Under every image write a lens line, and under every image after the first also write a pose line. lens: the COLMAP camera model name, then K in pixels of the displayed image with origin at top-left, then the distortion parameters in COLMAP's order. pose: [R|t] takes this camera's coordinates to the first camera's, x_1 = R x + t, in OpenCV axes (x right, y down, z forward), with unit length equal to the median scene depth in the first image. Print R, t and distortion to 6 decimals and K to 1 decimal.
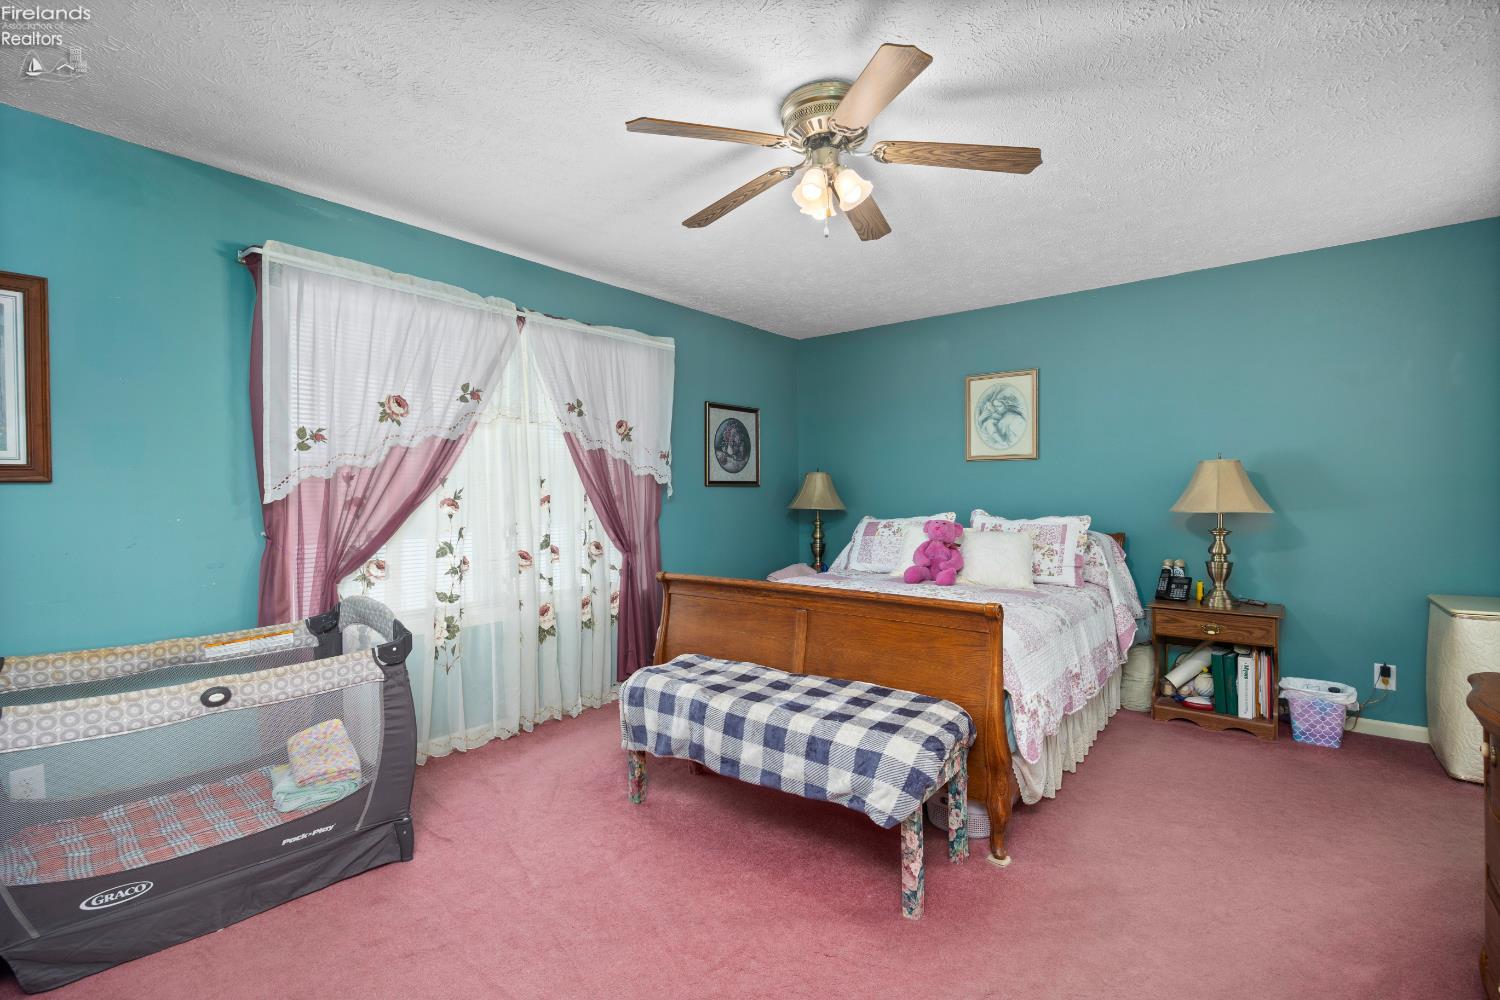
lens RADIAL K [[701.8, 0, 743.9], [0, 701.8, 500.6], [0, 0, 1]] dist [-0.004818, -0.000268]
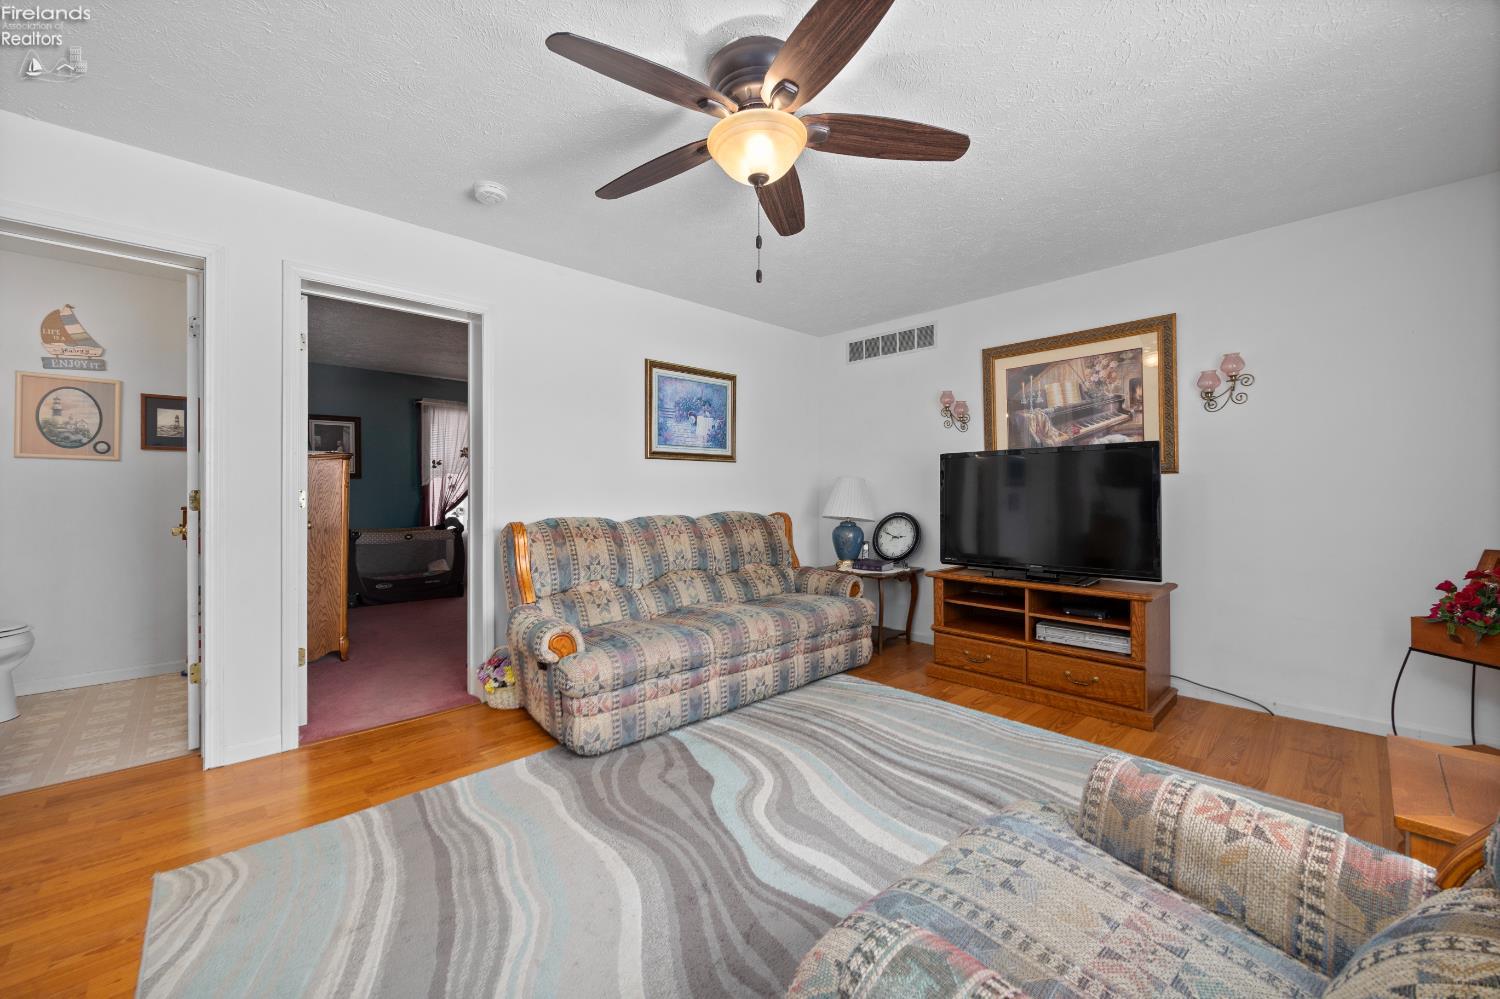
lens RADIAL K [[571.2, 0, 757.1], [0, 571.2, 495.4], [0, 0, 1]] dist [-0.004080, 0.000382]
pose [[0.999577, 0.006398, -0.028377, 0.783469], [-0.006515, 0.999971, -0.004034, 0.045129], [0.028351, 0.004217, 0.999589, -1.334476]]
